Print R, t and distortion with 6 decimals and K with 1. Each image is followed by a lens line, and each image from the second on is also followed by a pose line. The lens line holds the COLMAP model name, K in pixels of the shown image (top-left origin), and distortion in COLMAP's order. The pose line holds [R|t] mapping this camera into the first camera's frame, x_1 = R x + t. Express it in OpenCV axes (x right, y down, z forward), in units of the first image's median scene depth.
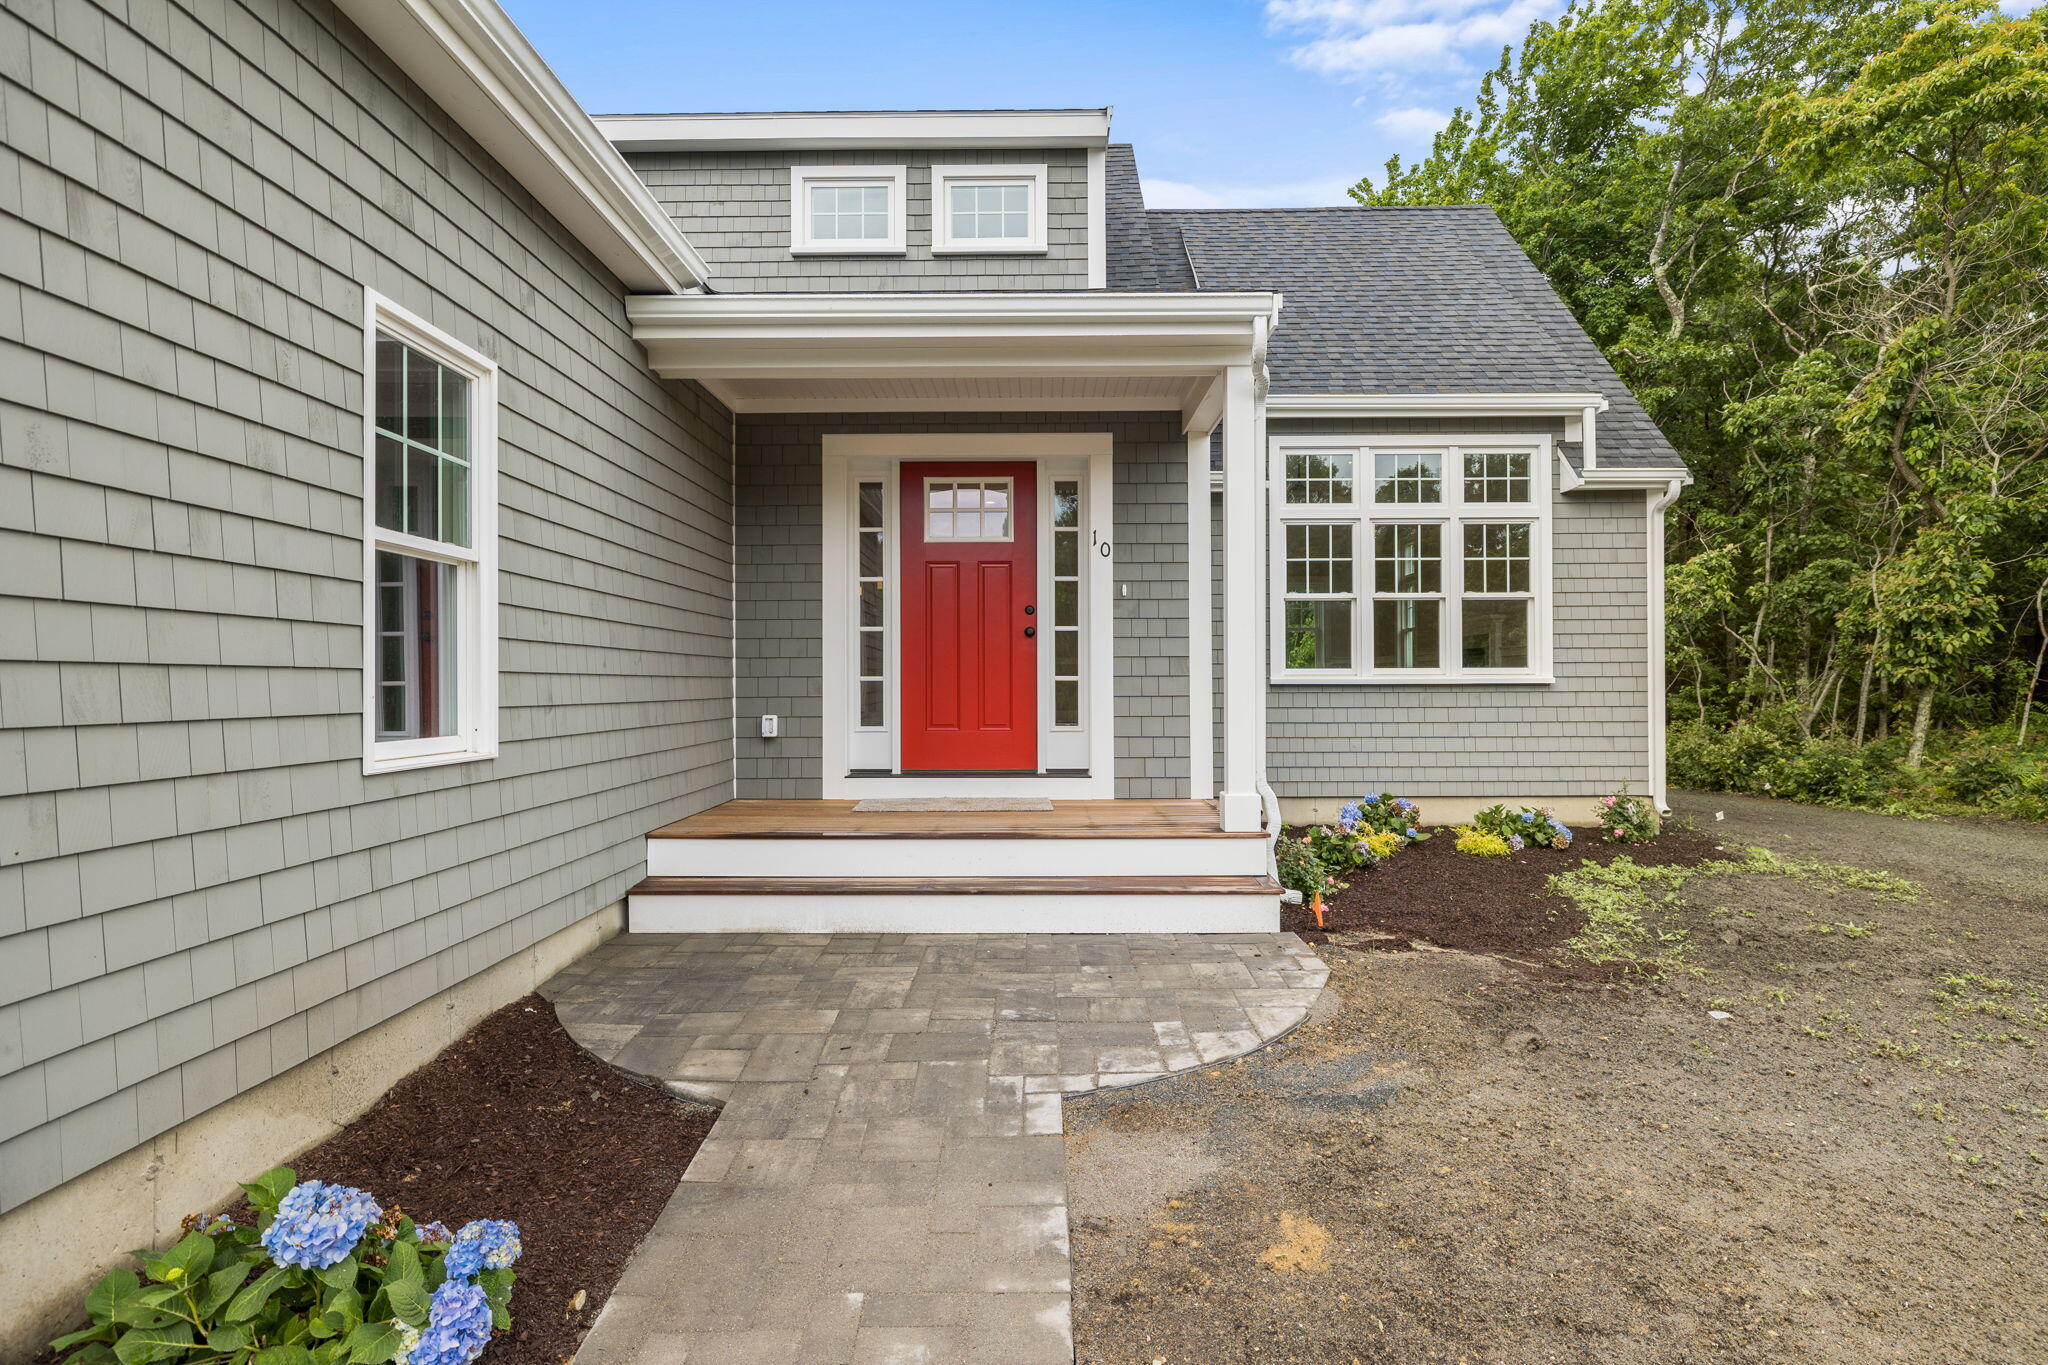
lens RADIAL K [[1081.8, 0, 1017.9], [0, 1081.8, 681.2], [0, 0, 1]] dist [-0.000905, -0.000218]
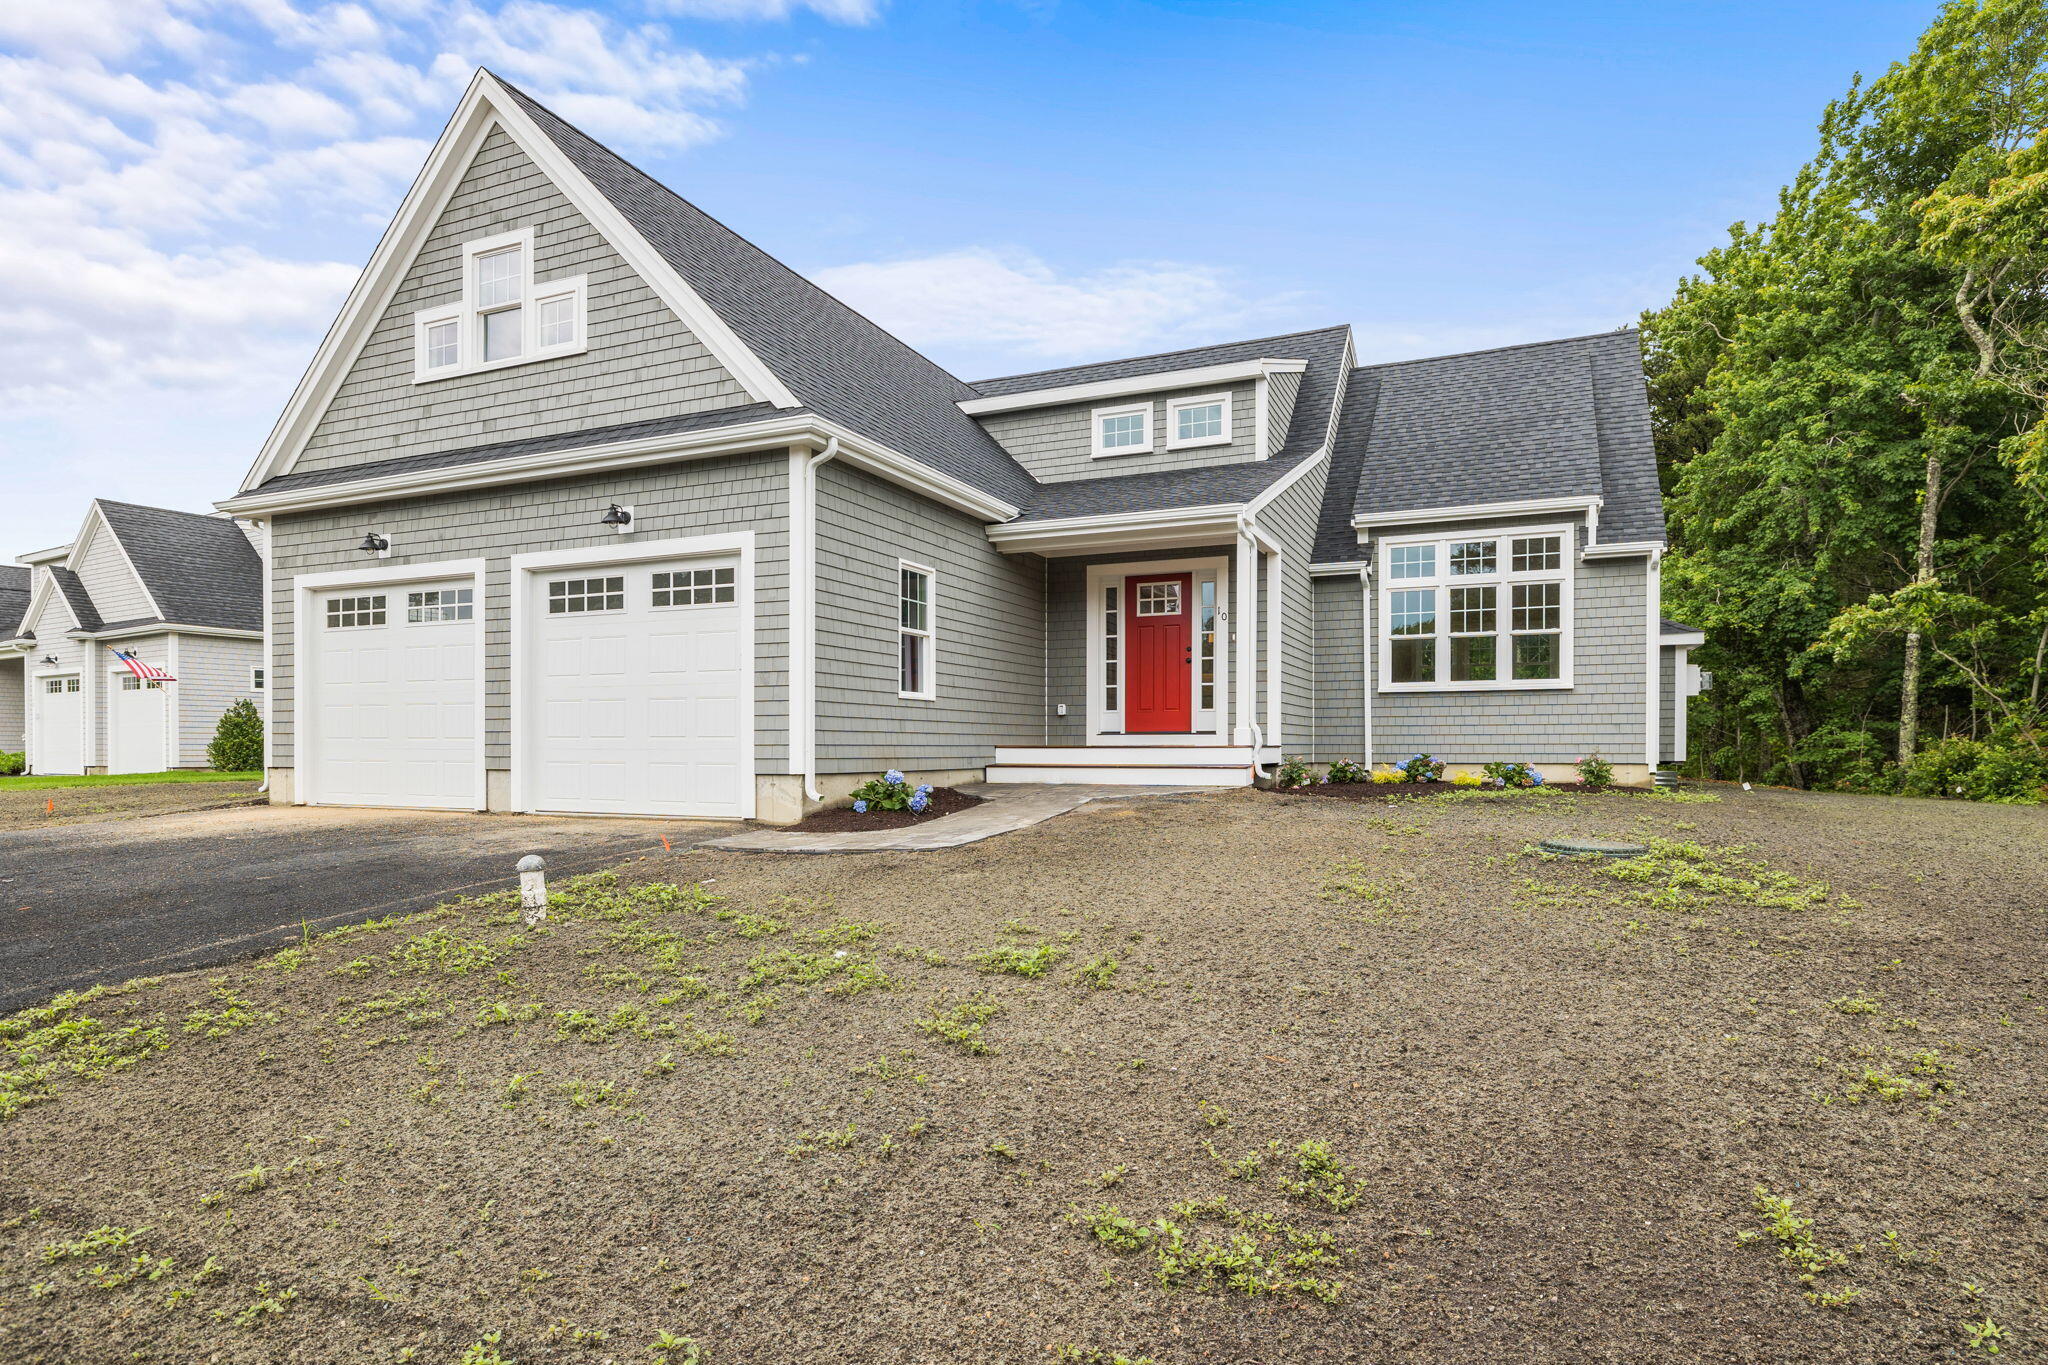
lens RADIAL K [[1113.2, 0, 1024.0], [0, 1113.2, 762.7], [0, 0, 1]] dist [-0.003650, -0.001330]
pose [[0.919940, 0.007089, -0.391995, 0.422024], [-0.000319, 0.999850, 0.017332, 0.083361], [0.392059, -0.015819, 0.919804, -0.770670]]
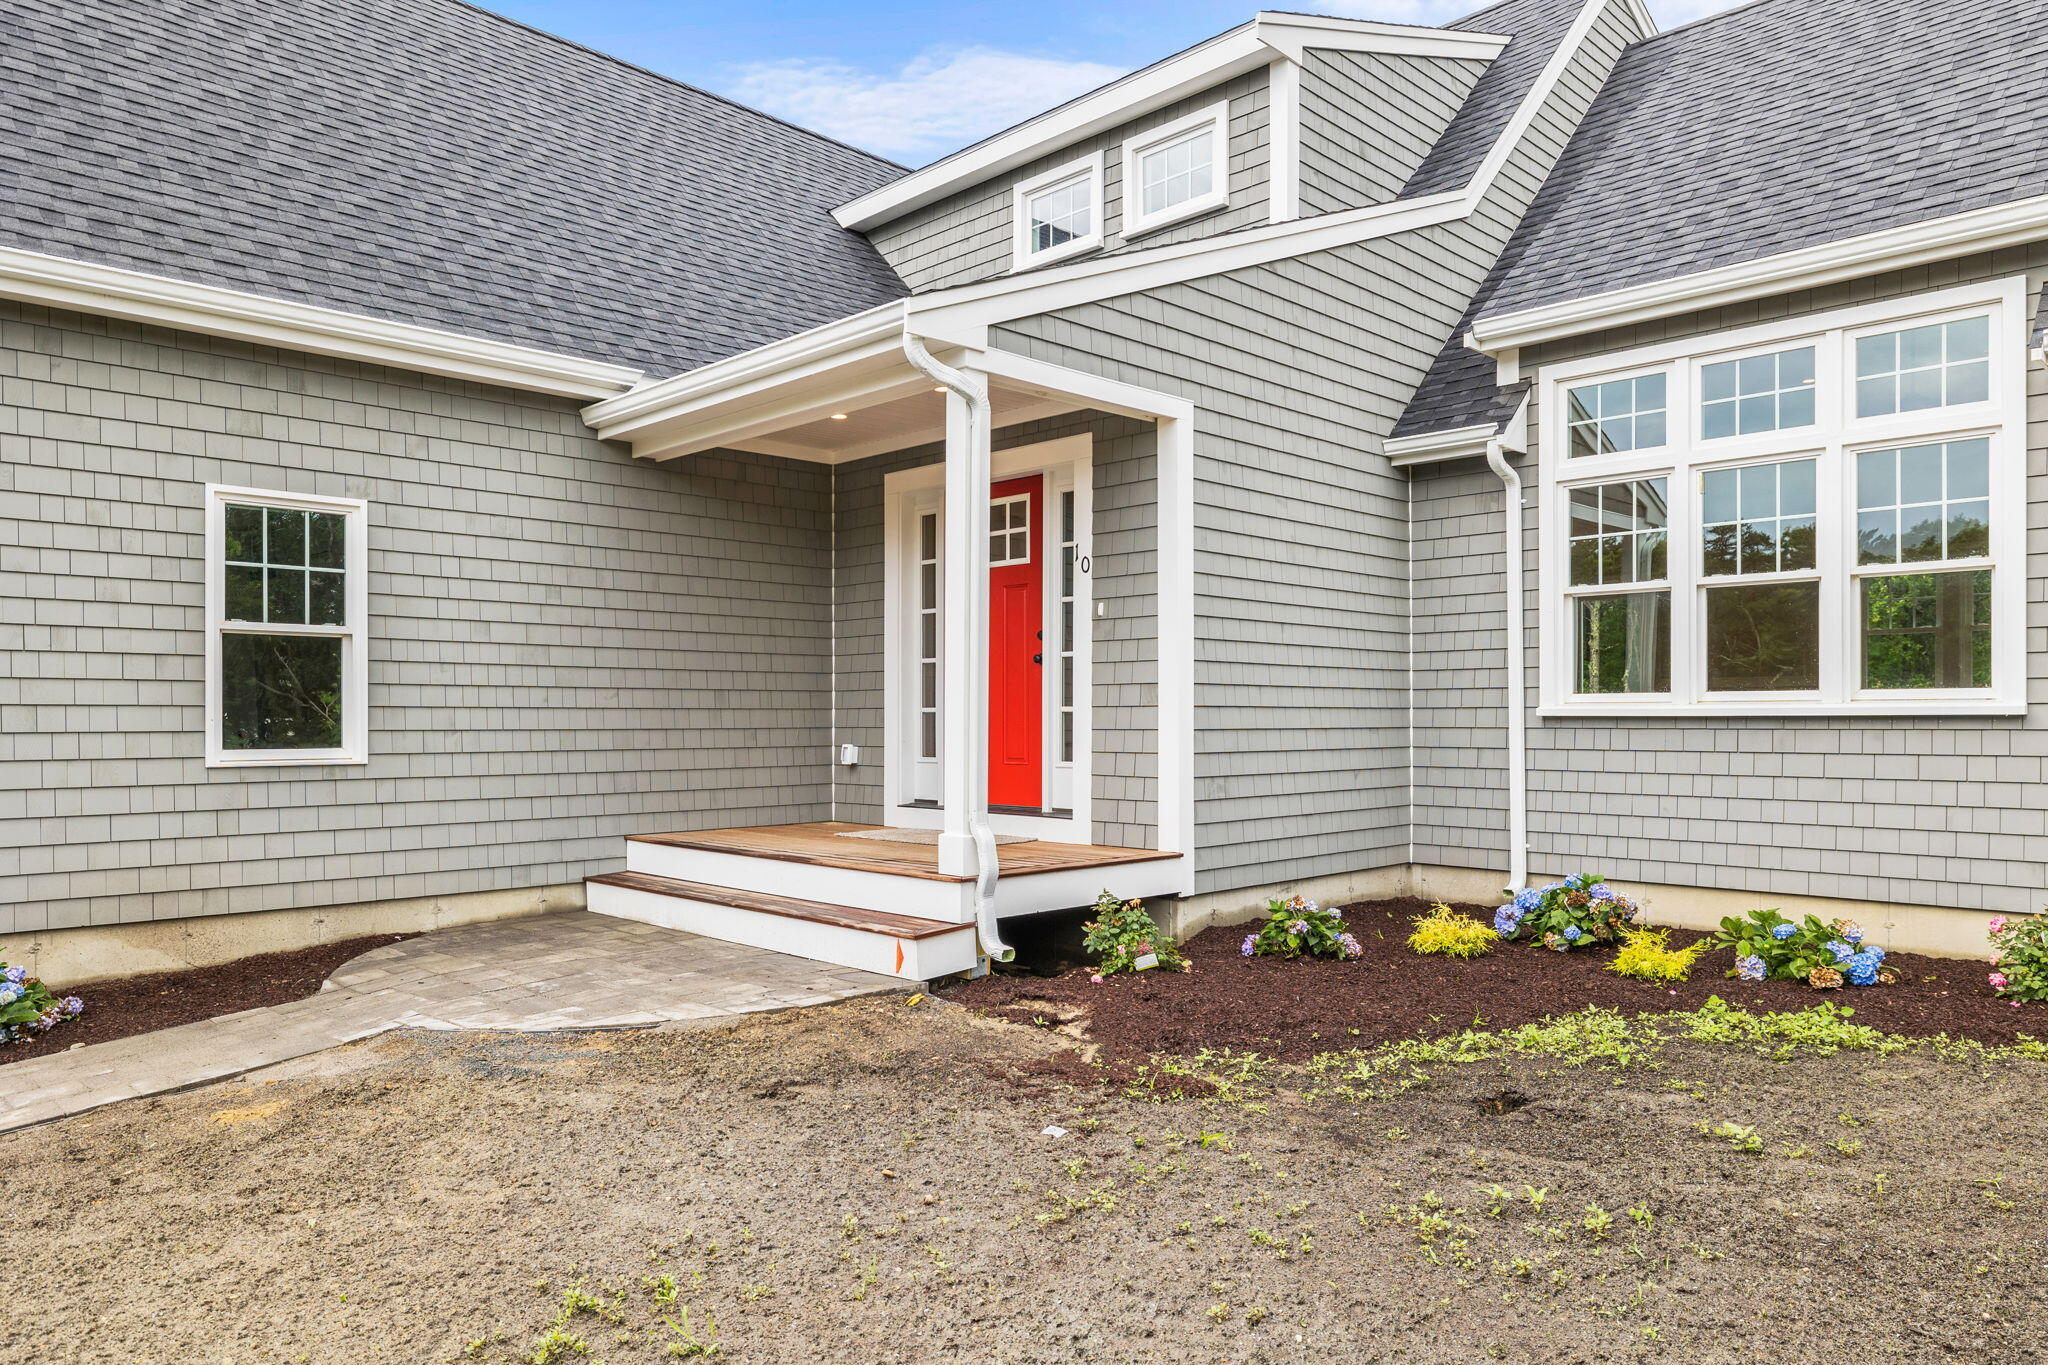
lens RADIAL K [[1341.9, 0, 1019.5], [0, 1341.9, 723.8], [0, 0, 1]] dist [-0.002490, 0.000854]
pose [[0.712598, 0.004833, -0.701556, 0.647304], [0.000929, 0.999969, 0.007833, 0.000694], [0.701572, -0.006233, 0.712571, 0.137787]]
